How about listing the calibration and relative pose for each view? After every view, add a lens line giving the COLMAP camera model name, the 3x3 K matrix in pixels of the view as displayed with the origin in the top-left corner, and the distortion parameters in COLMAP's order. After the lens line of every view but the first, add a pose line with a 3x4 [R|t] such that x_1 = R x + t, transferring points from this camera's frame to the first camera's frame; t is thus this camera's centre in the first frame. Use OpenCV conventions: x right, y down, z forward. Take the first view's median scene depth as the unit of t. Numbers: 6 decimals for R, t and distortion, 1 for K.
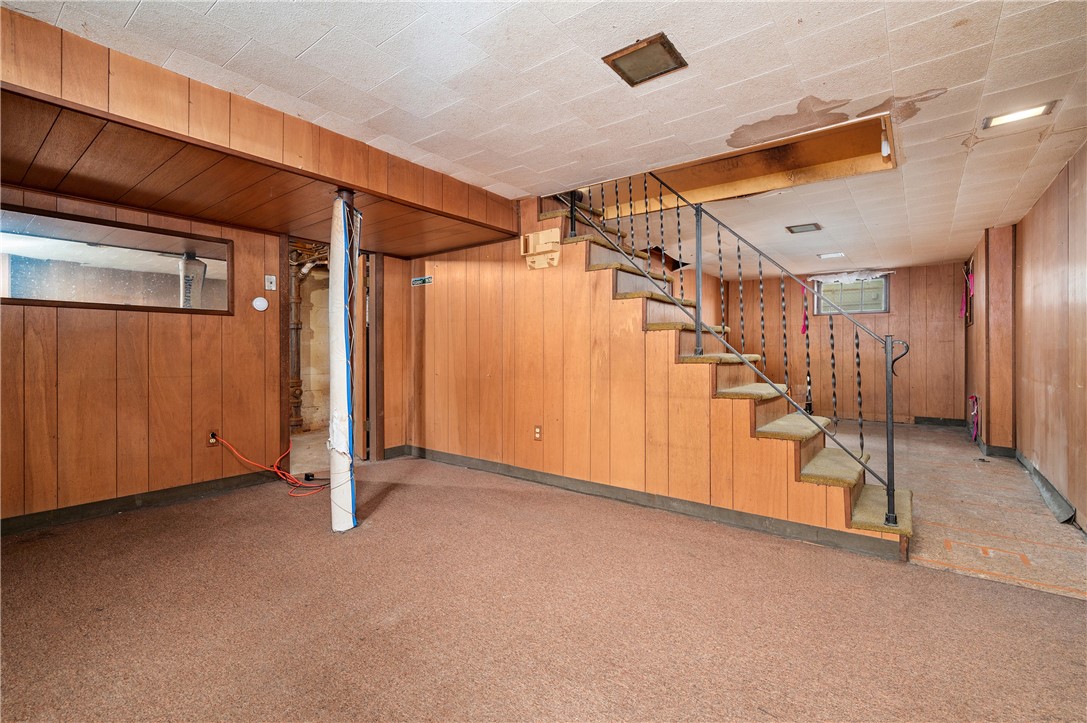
lens RADIAL K [[477.9, 0, 544.9], [0, 477.9, 354.0], [0, 0, 1]] dist [0.003709, 0.000359]
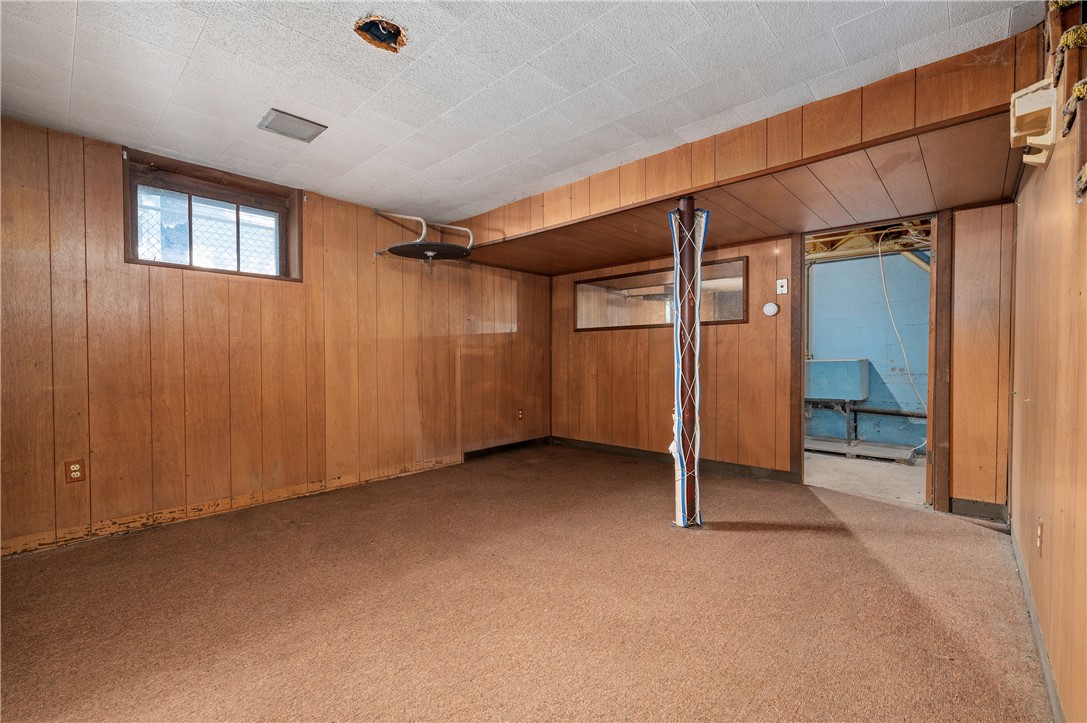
lens RADIAL K [[469.9, 0, 546.2], [0, 469.9, 364.2], [0, 0, 1]] dist [-0.003510, -0.000519]
pose [[-0.091412, 0.014921, -0.995701, 0.496100], [-0.001623, 0.999884, 0.015133, 0.000703], [0.995812, 0.003000, -0.091377, 0.639532]]
